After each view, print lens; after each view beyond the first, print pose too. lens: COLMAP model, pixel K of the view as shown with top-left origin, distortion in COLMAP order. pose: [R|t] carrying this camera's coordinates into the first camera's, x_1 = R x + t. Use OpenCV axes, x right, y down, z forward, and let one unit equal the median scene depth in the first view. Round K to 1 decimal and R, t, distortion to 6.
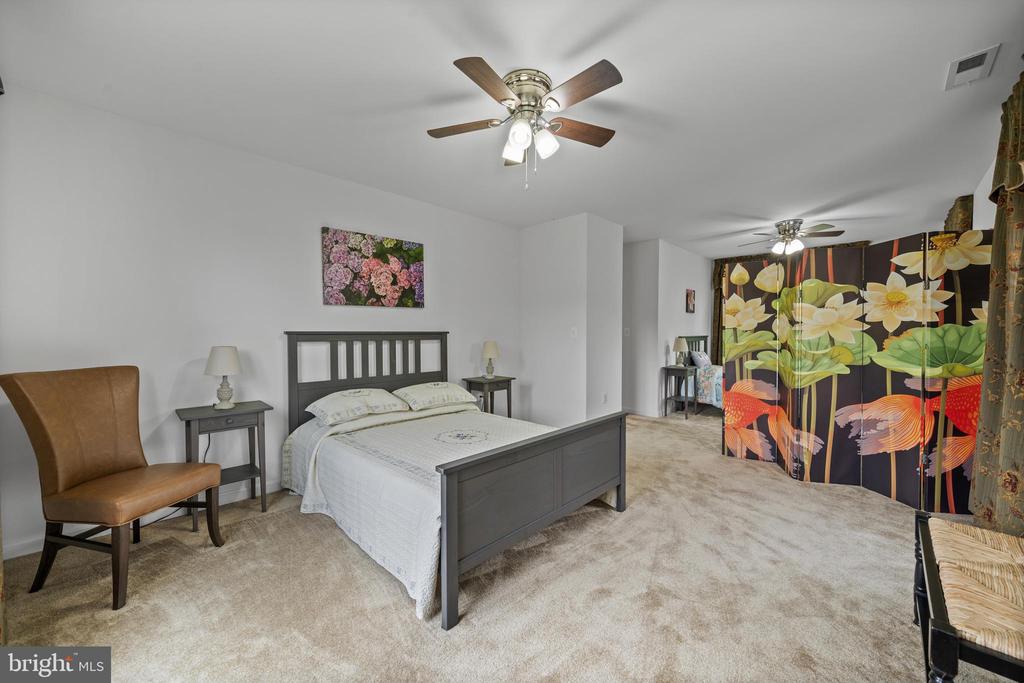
lens RADIAL K [[380.2, 0, 512.2], [0, 380.2, 334.9], [0, 0, 1]] dist [0.000126, -0.000037]
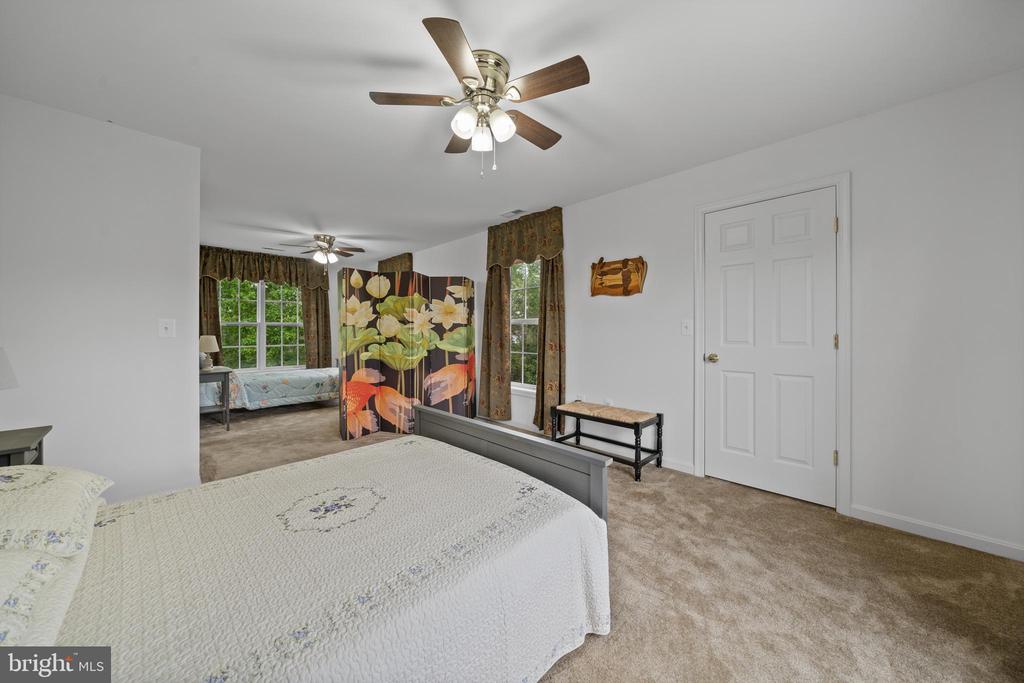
lens RADIAL K [[356.8, 0, 508.1], [0, 356.8, 327.8], [0, 0, 1]] dist [-0.000050, -0.000001]
pose [[0.021967, 0.009139, 0.999717, -0.484246], [0.003975, 0.999950, -0.009229, 0.001667], [-0.999751, 0.004176, 0.021930, 0.523820]]
